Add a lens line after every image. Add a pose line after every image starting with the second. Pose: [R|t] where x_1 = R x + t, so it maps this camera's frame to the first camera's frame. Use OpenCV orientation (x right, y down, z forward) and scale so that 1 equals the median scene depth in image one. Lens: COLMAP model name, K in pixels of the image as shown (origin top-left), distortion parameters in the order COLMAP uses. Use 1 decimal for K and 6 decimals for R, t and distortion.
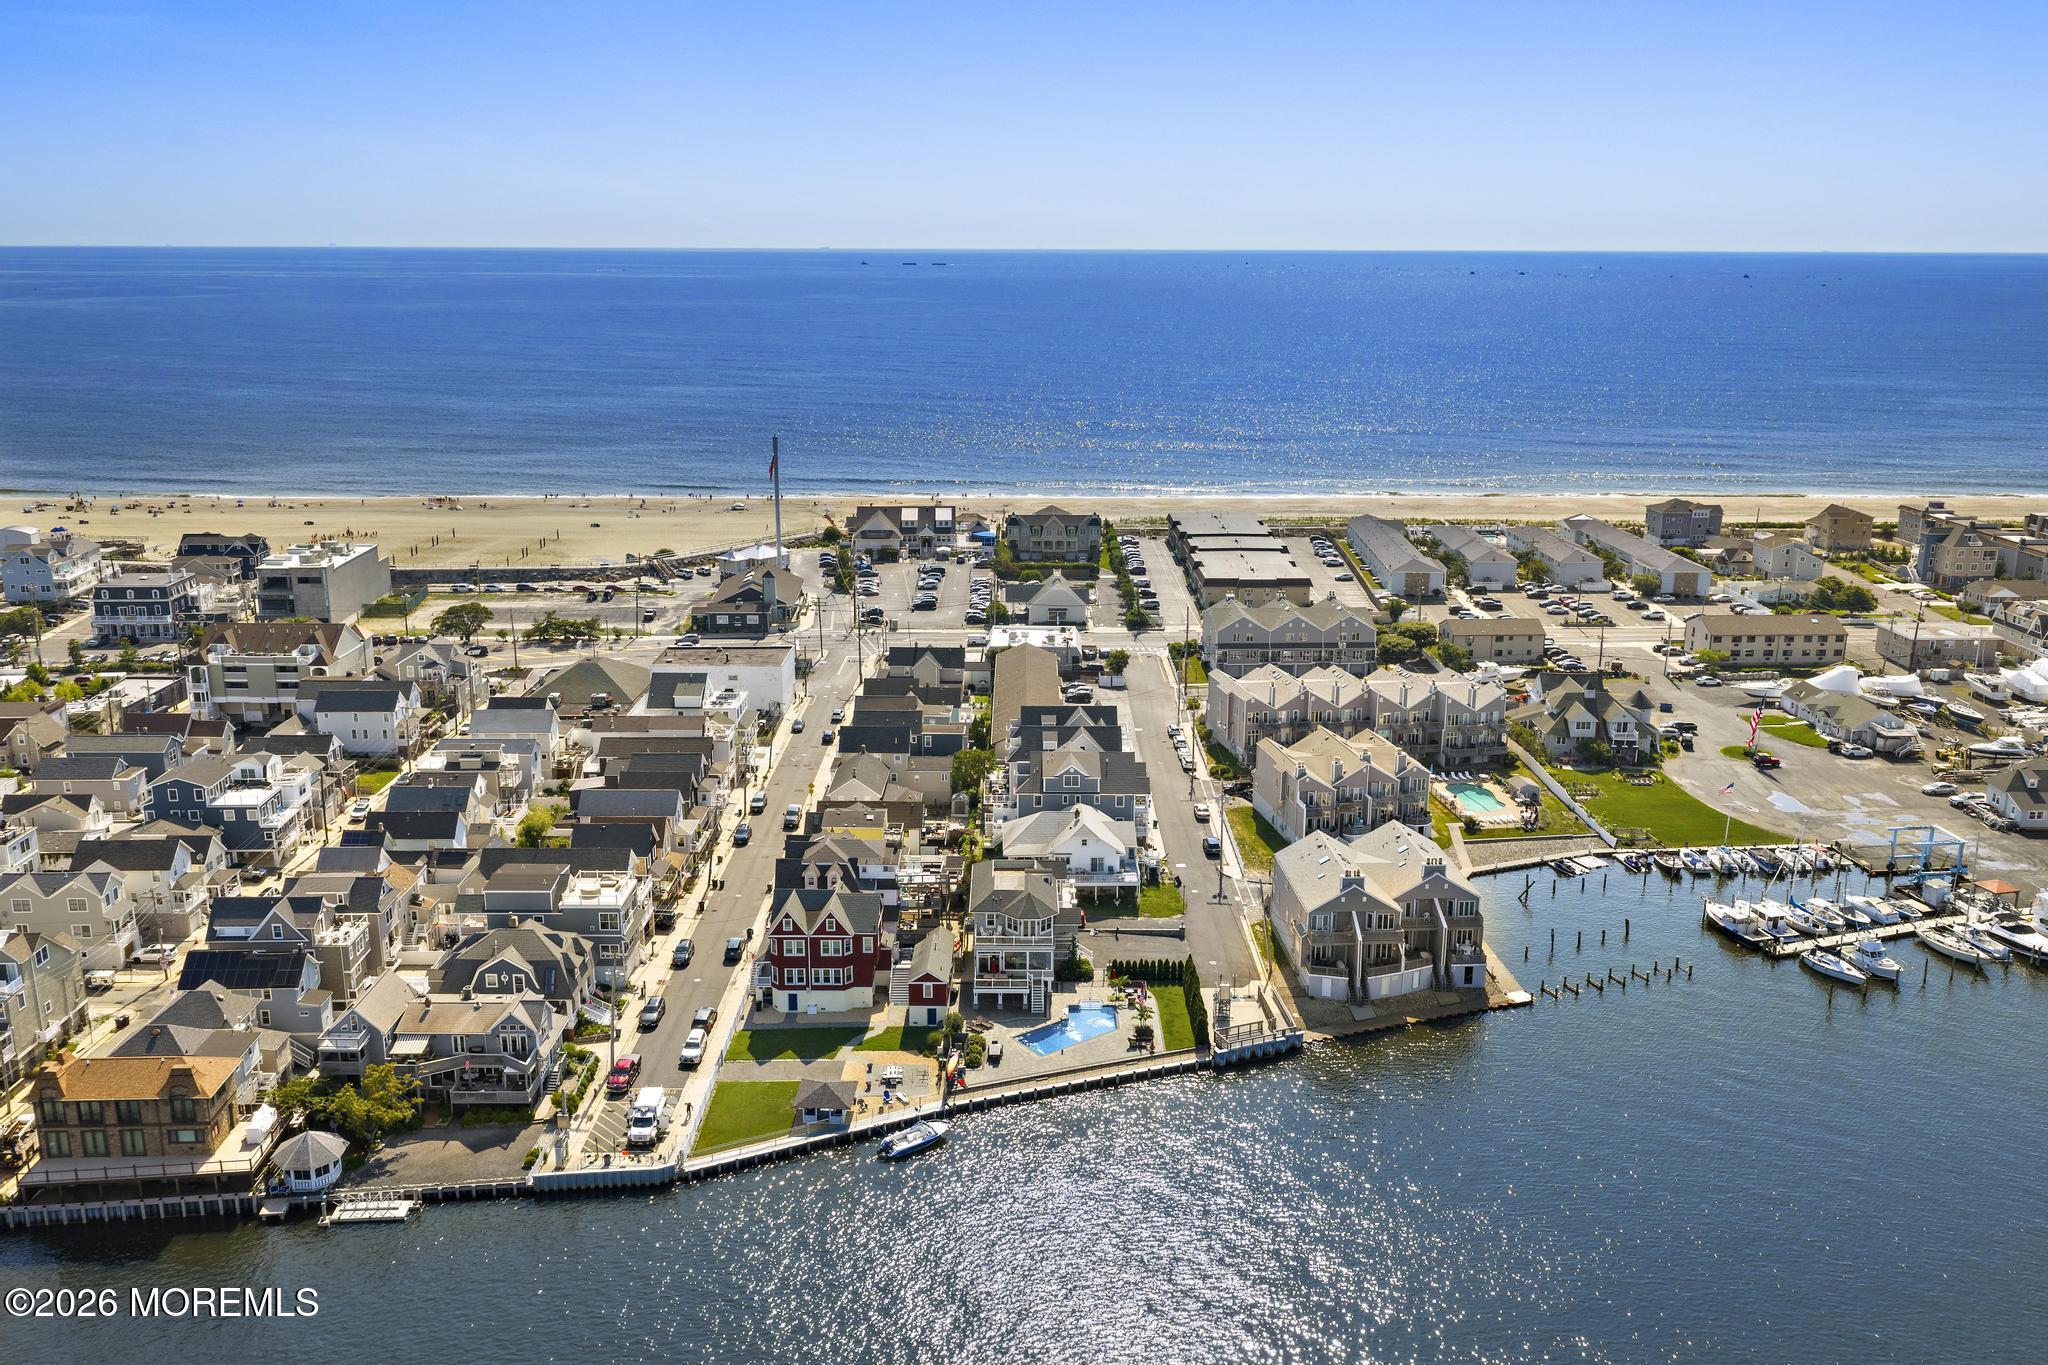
lens RADIAL K [[1696.3, 0, 1024.0], [0, 1696.3, 682.5], [0, 0, 1]] dist [0.010024, -0.001965]
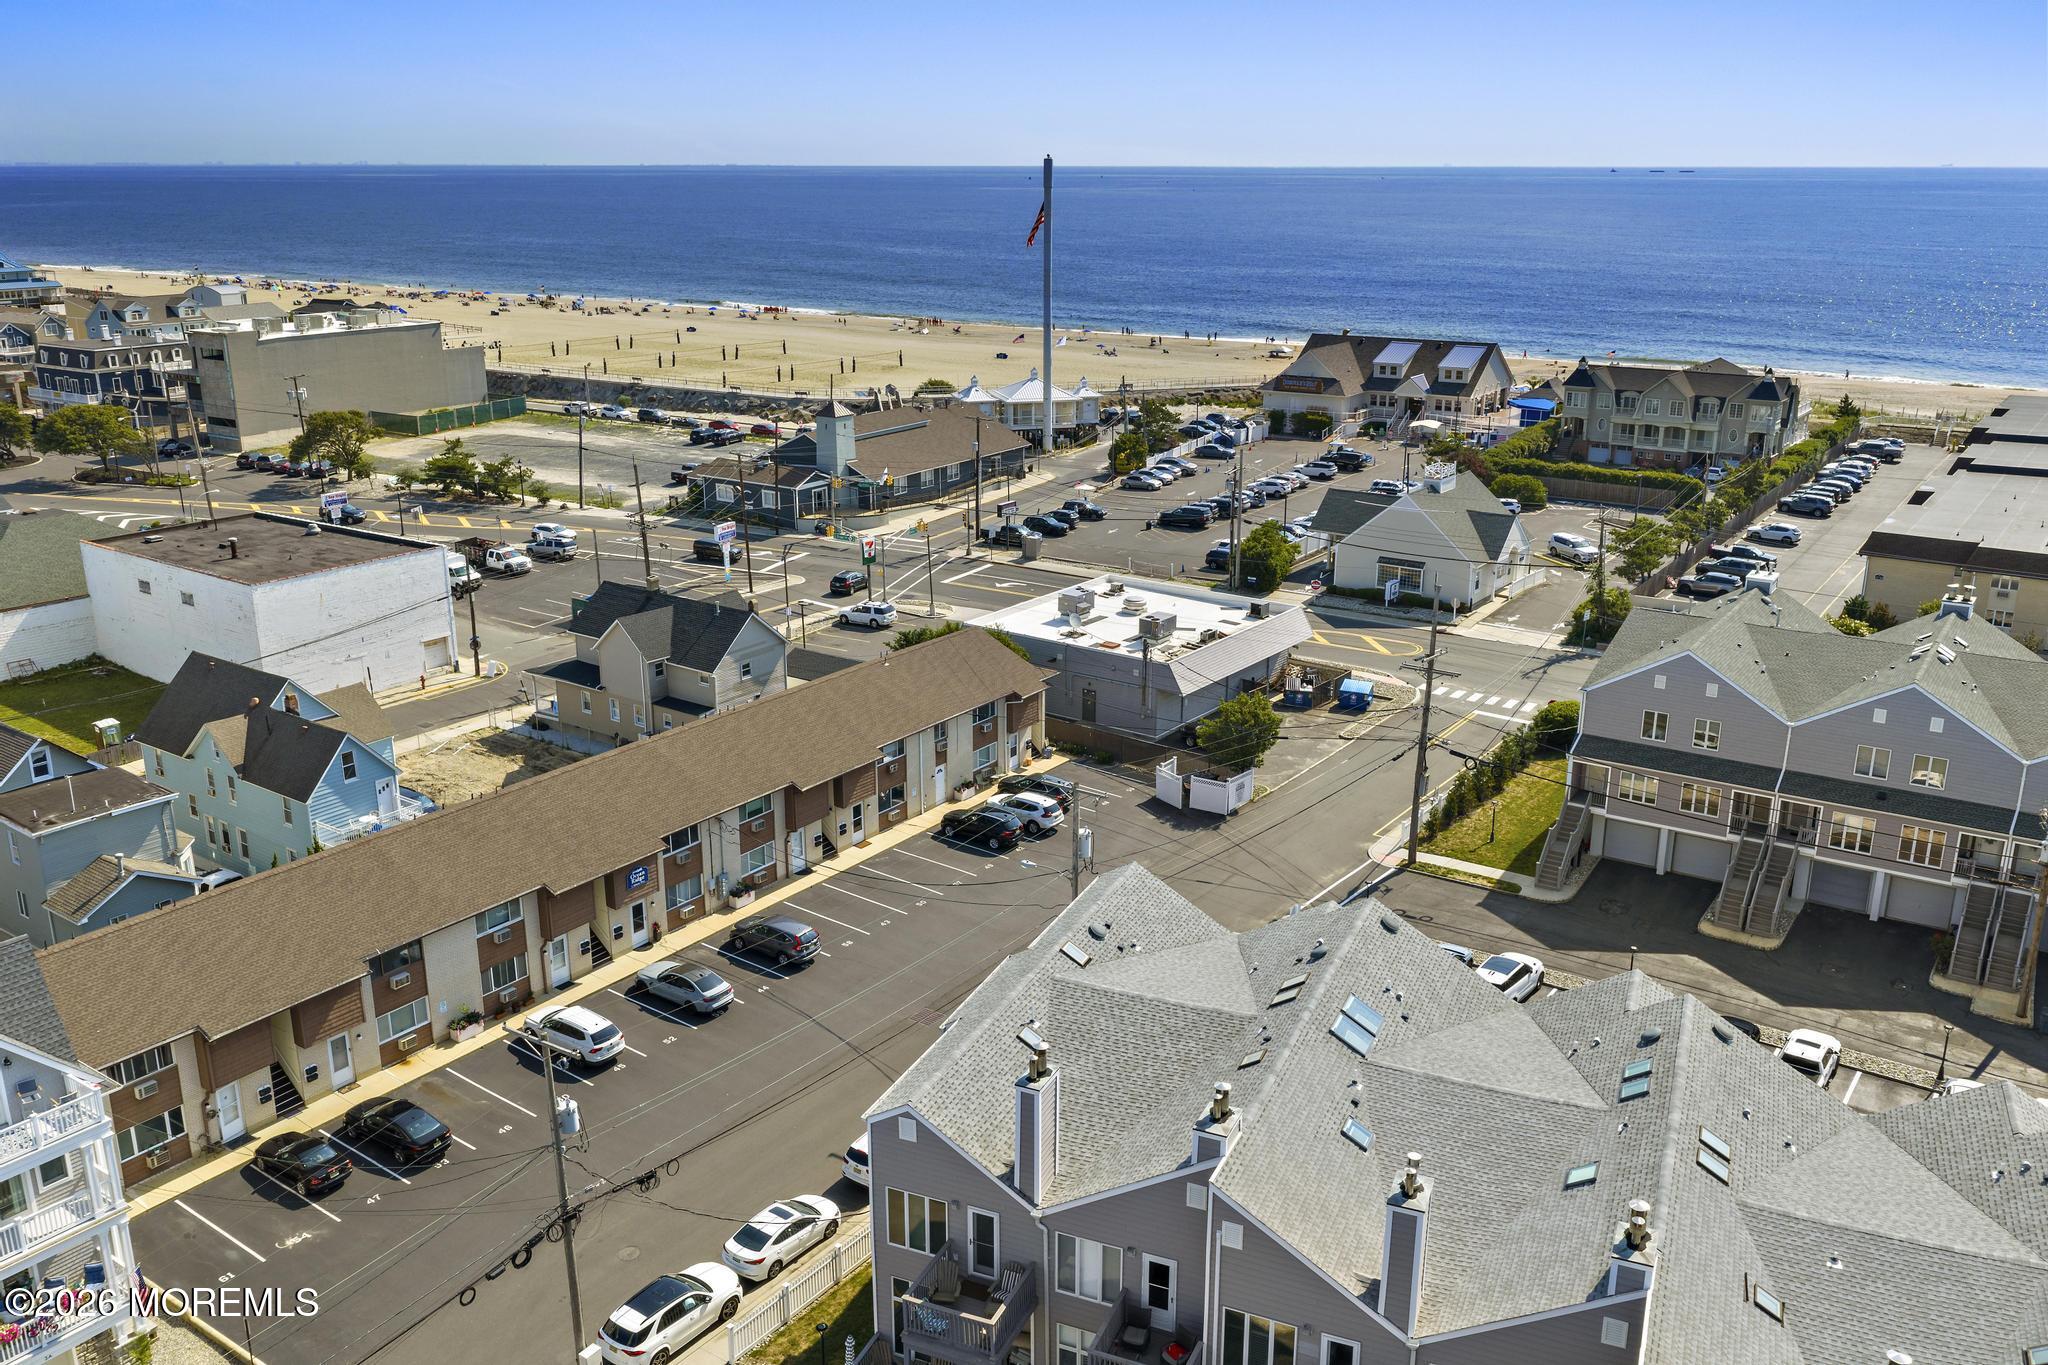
lens RADIAL K [[1696.3, 0, 1024.0], [0, 1696.3, 682.5], [0, 0, 1]] dist [0.010024, -0.001965]
pose [[0.809757, 0.167888, -0.562234, 0.157310], [-0.144284, 0.985744, 0.086546, -0.033948], [0.568749, 0.011041, 0.822437, 0.582415]]
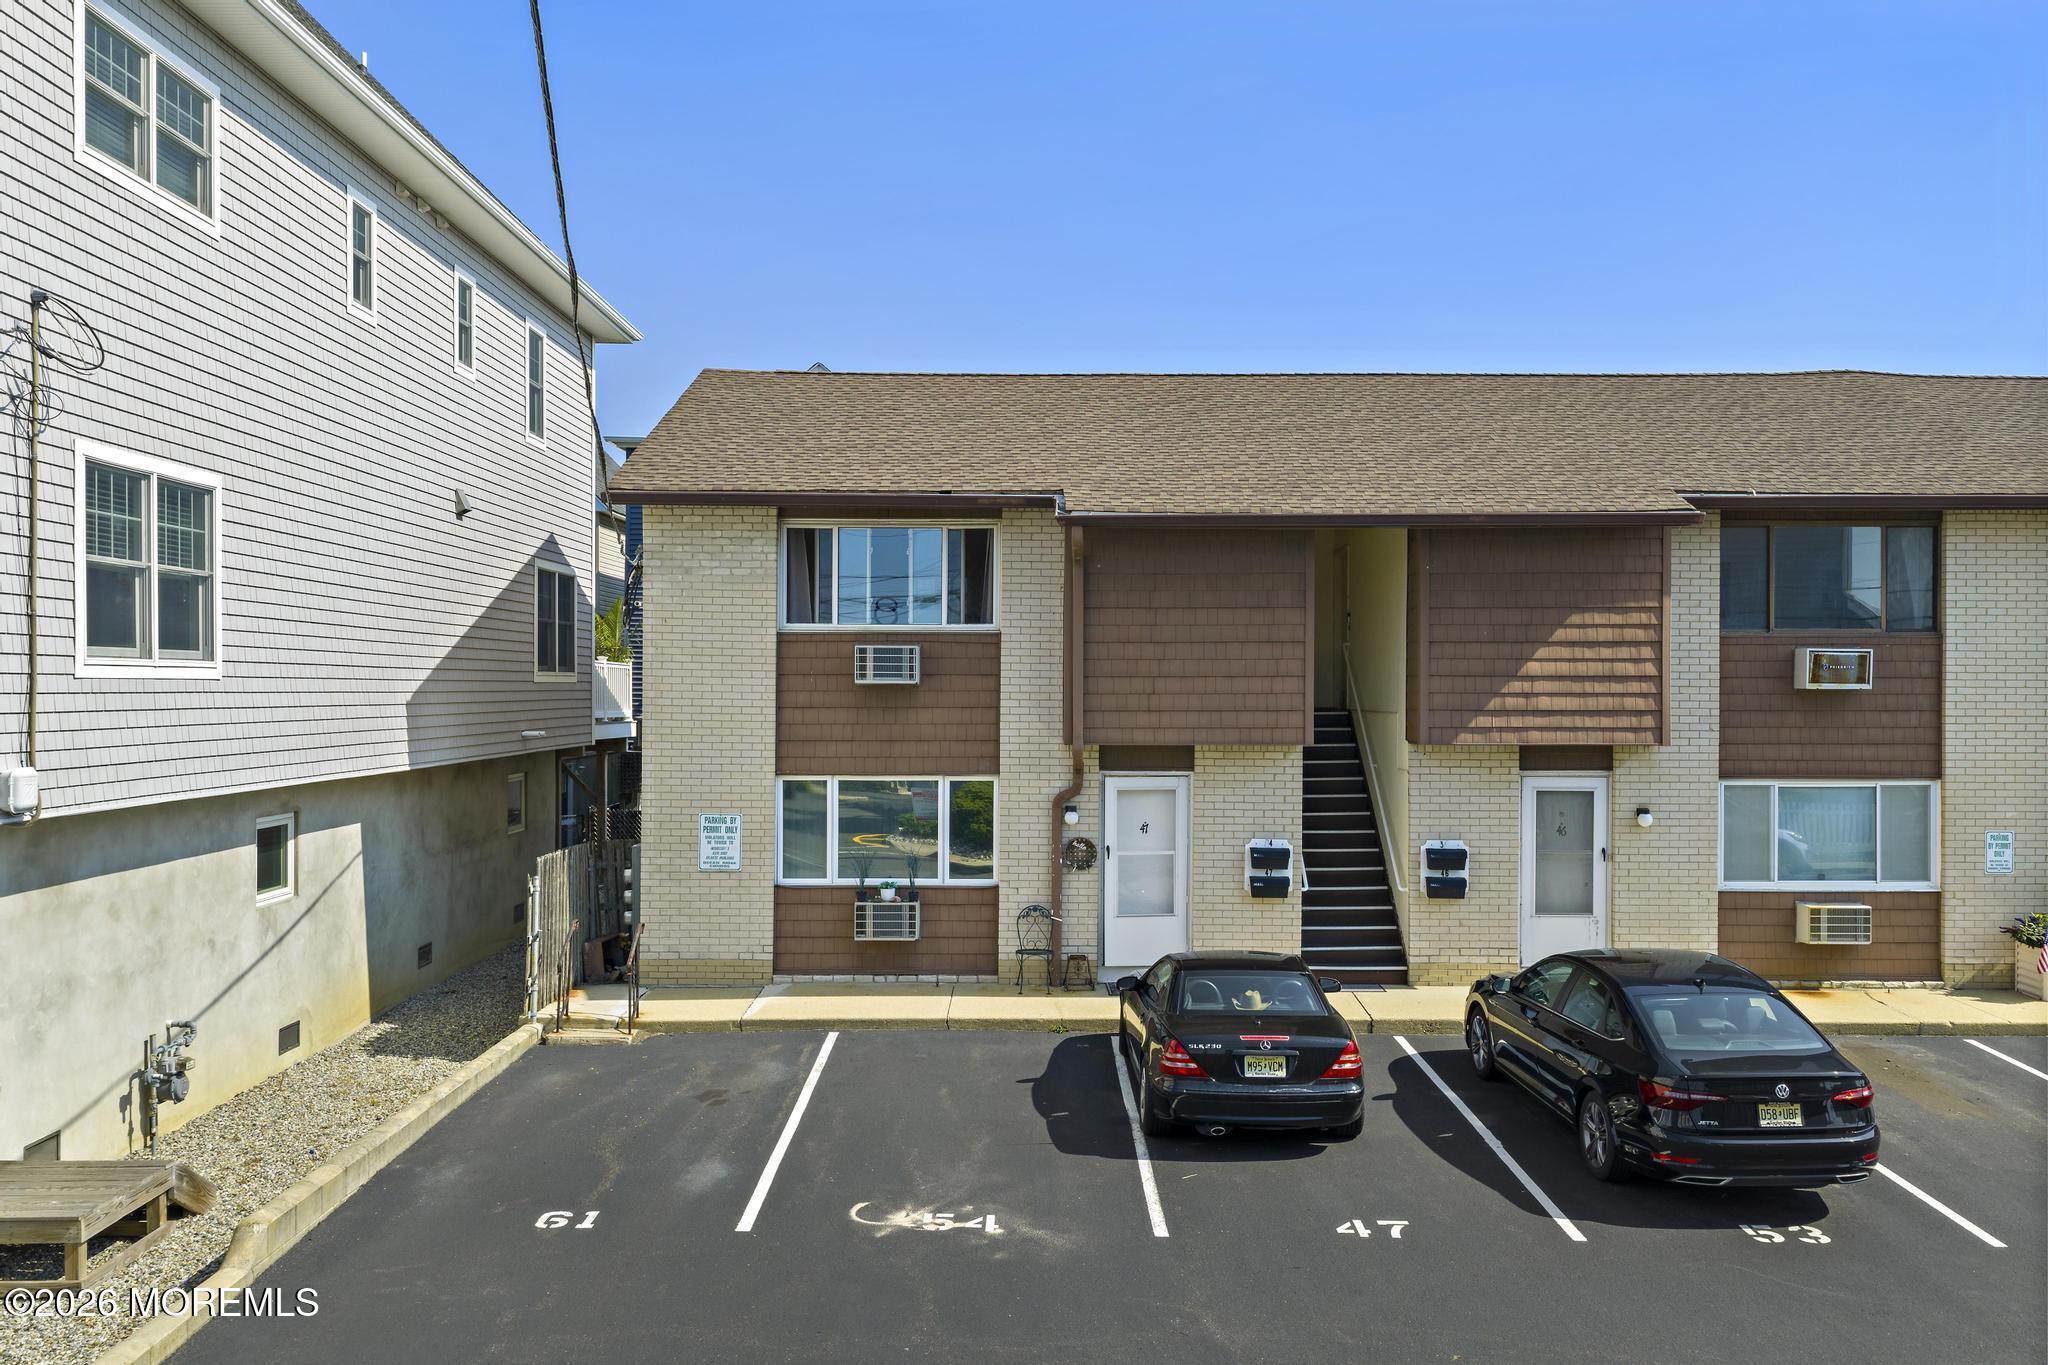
lens RADIAL K [[1696.3, 0, 1024.0], [0, 1696.3, 682.5], [0, 0, 1]] dist [0.010024, -0.001965]
pose [[-0.007366, -0.004367, -0.999963, 0.062127], [-0.255325, 0.966852, -0.002341, 0.025448], [0.966827, 0.255298, -0.008237, 0.666611]]
